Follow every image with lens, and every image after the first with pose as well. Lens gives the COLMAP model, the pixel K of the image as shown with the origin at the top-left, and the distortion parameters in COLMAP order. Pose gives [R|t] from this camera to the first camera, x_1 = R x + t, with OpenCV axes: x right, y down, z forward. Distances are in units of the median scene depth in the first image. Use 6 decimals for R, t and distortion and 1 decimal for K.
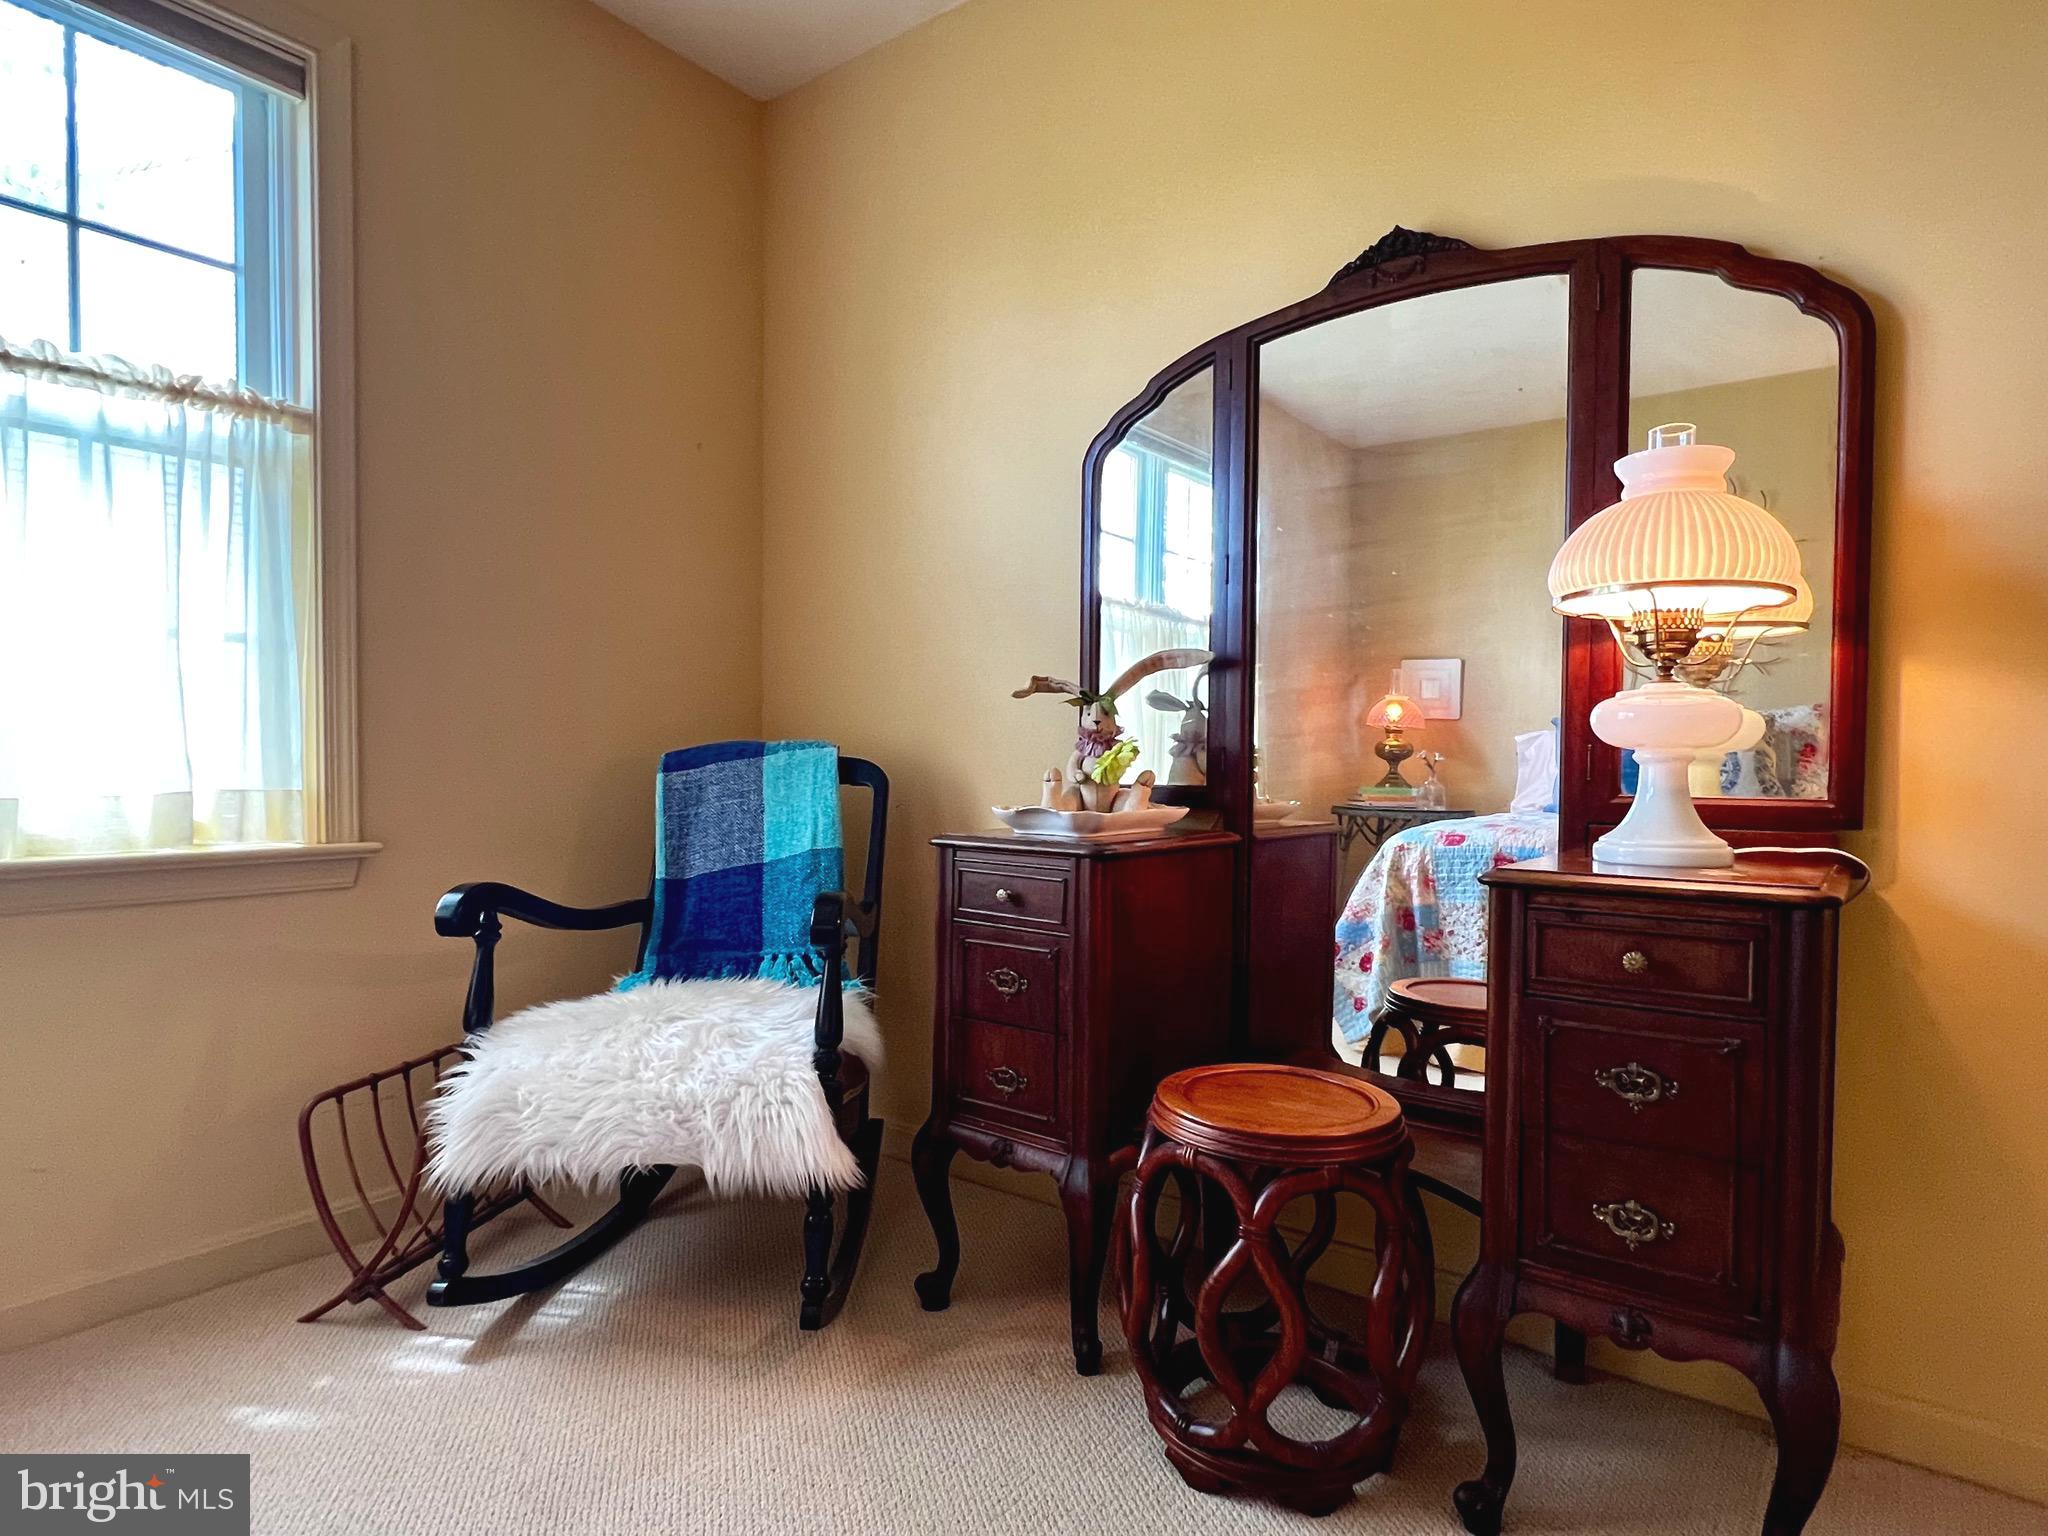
lens RADIAL K [[1133.0, 0, 1018.5], [0, 1133.0, 777.9], [0, 0, 1]] dist [-0.001510, 0.001216]
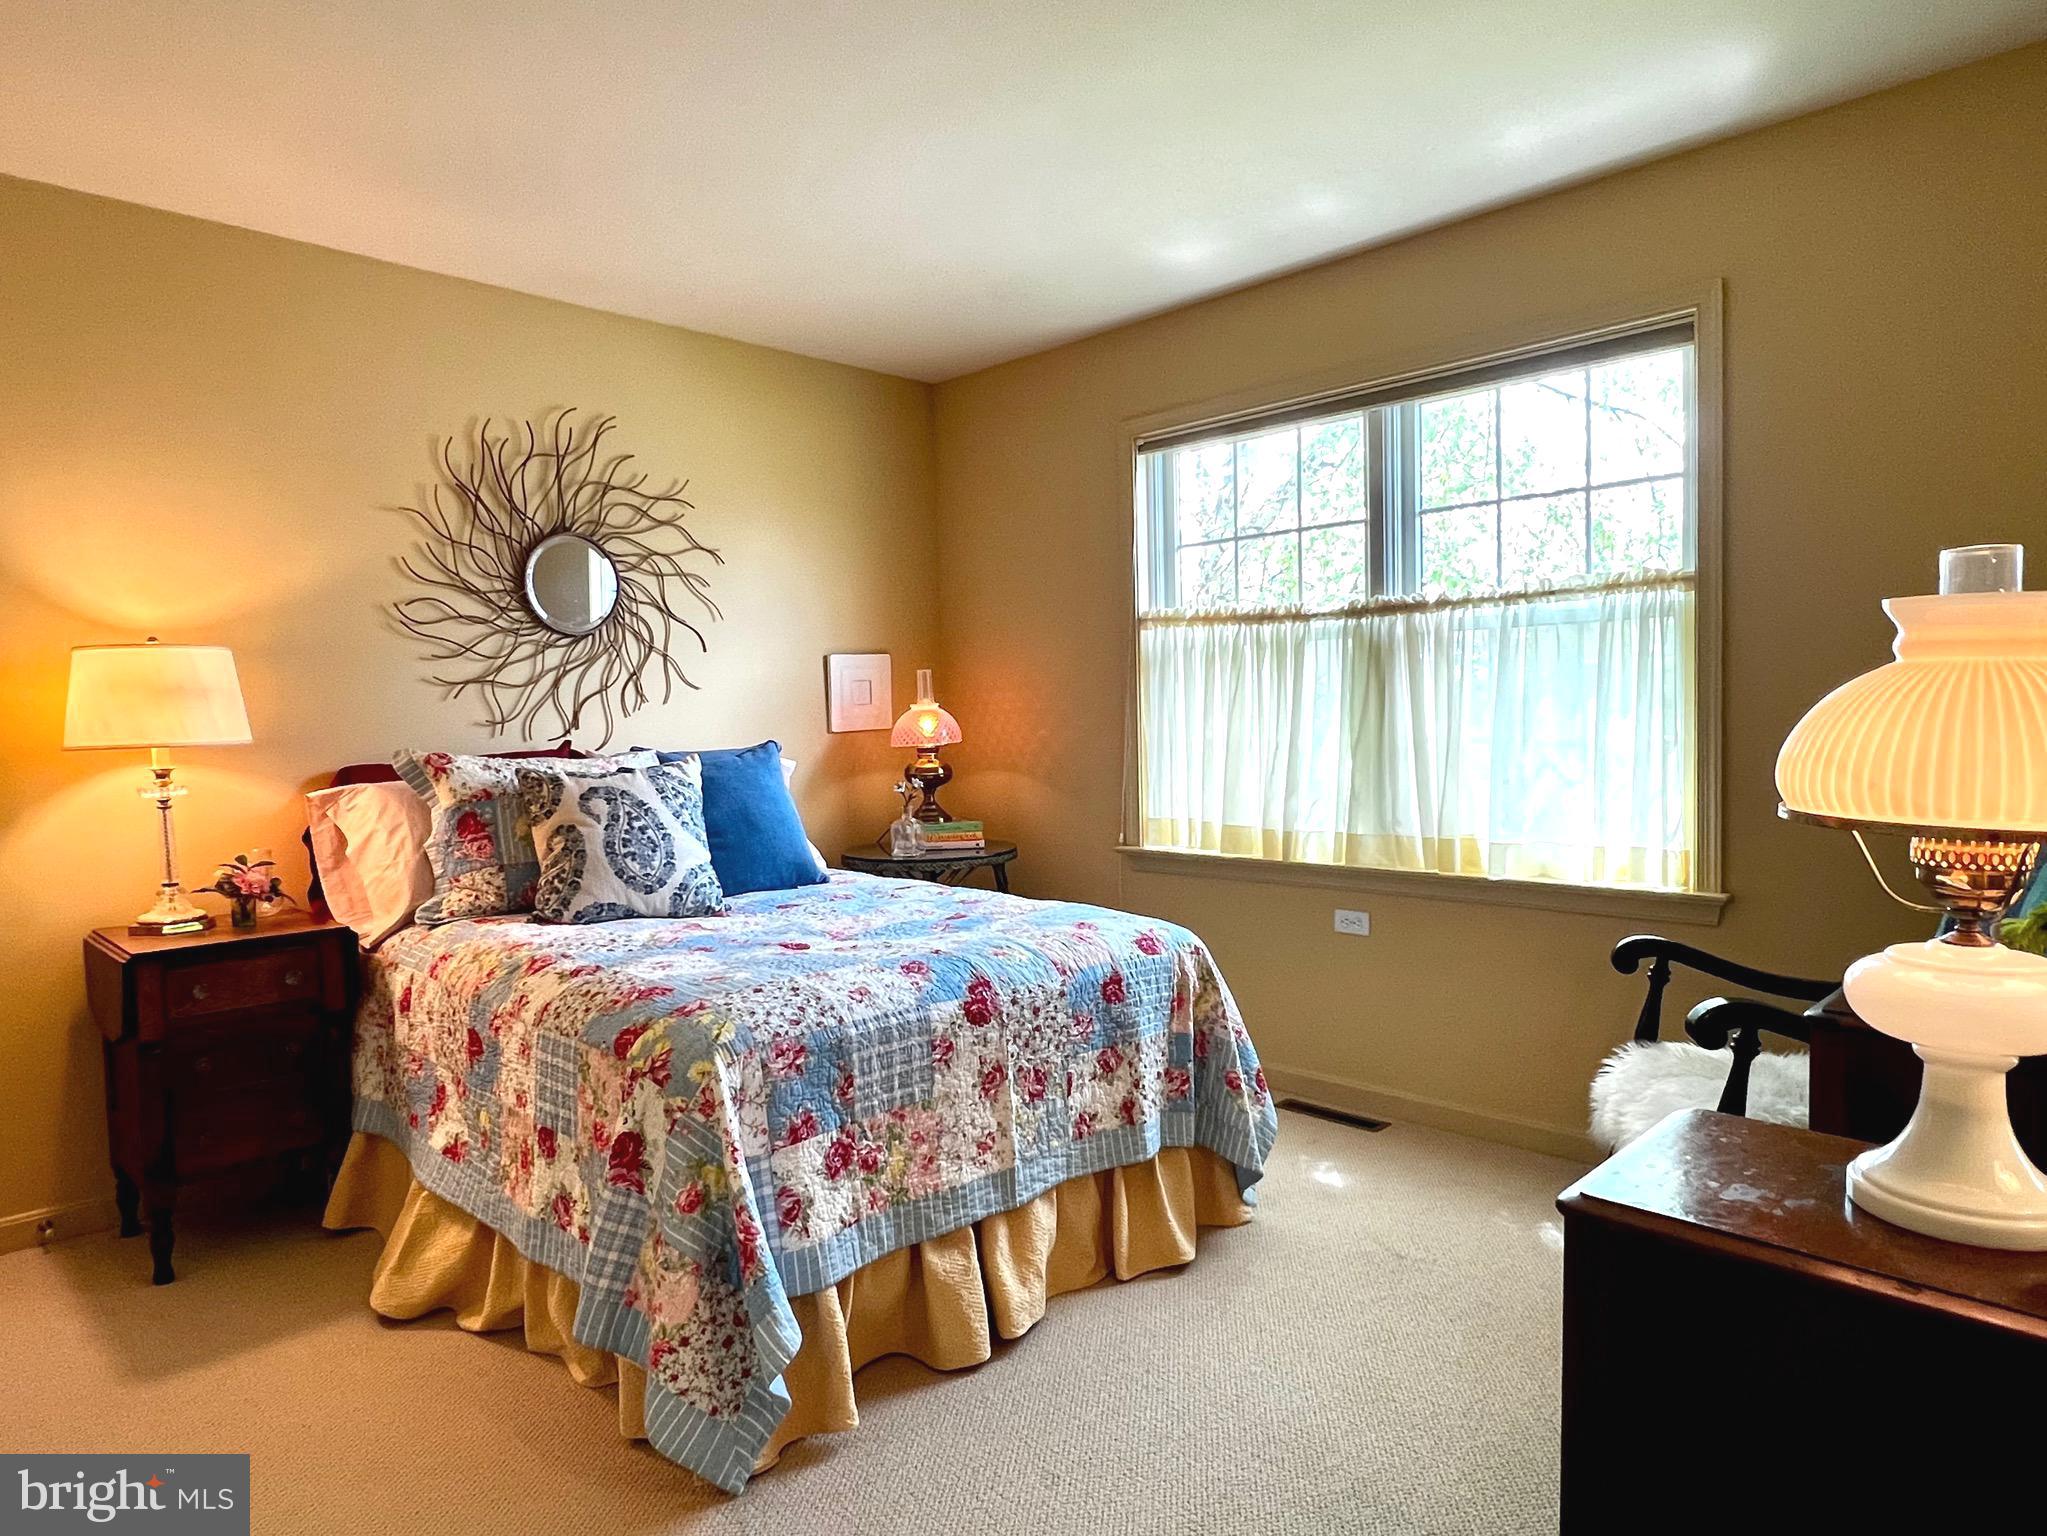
lens RADIAL K [[1132.5, 0, 1018.0], [0, 1132.5, 777.9], [0, 0, 1]] dist [-0.001510, 0.001216]
pose [[-0.090295, 0.039308, -0.995139, 0.838266], [-0.003898, 0.999199, 0.039822, -0.133932], [0.995907, 0.007475, -0.090070, 0.325640]]
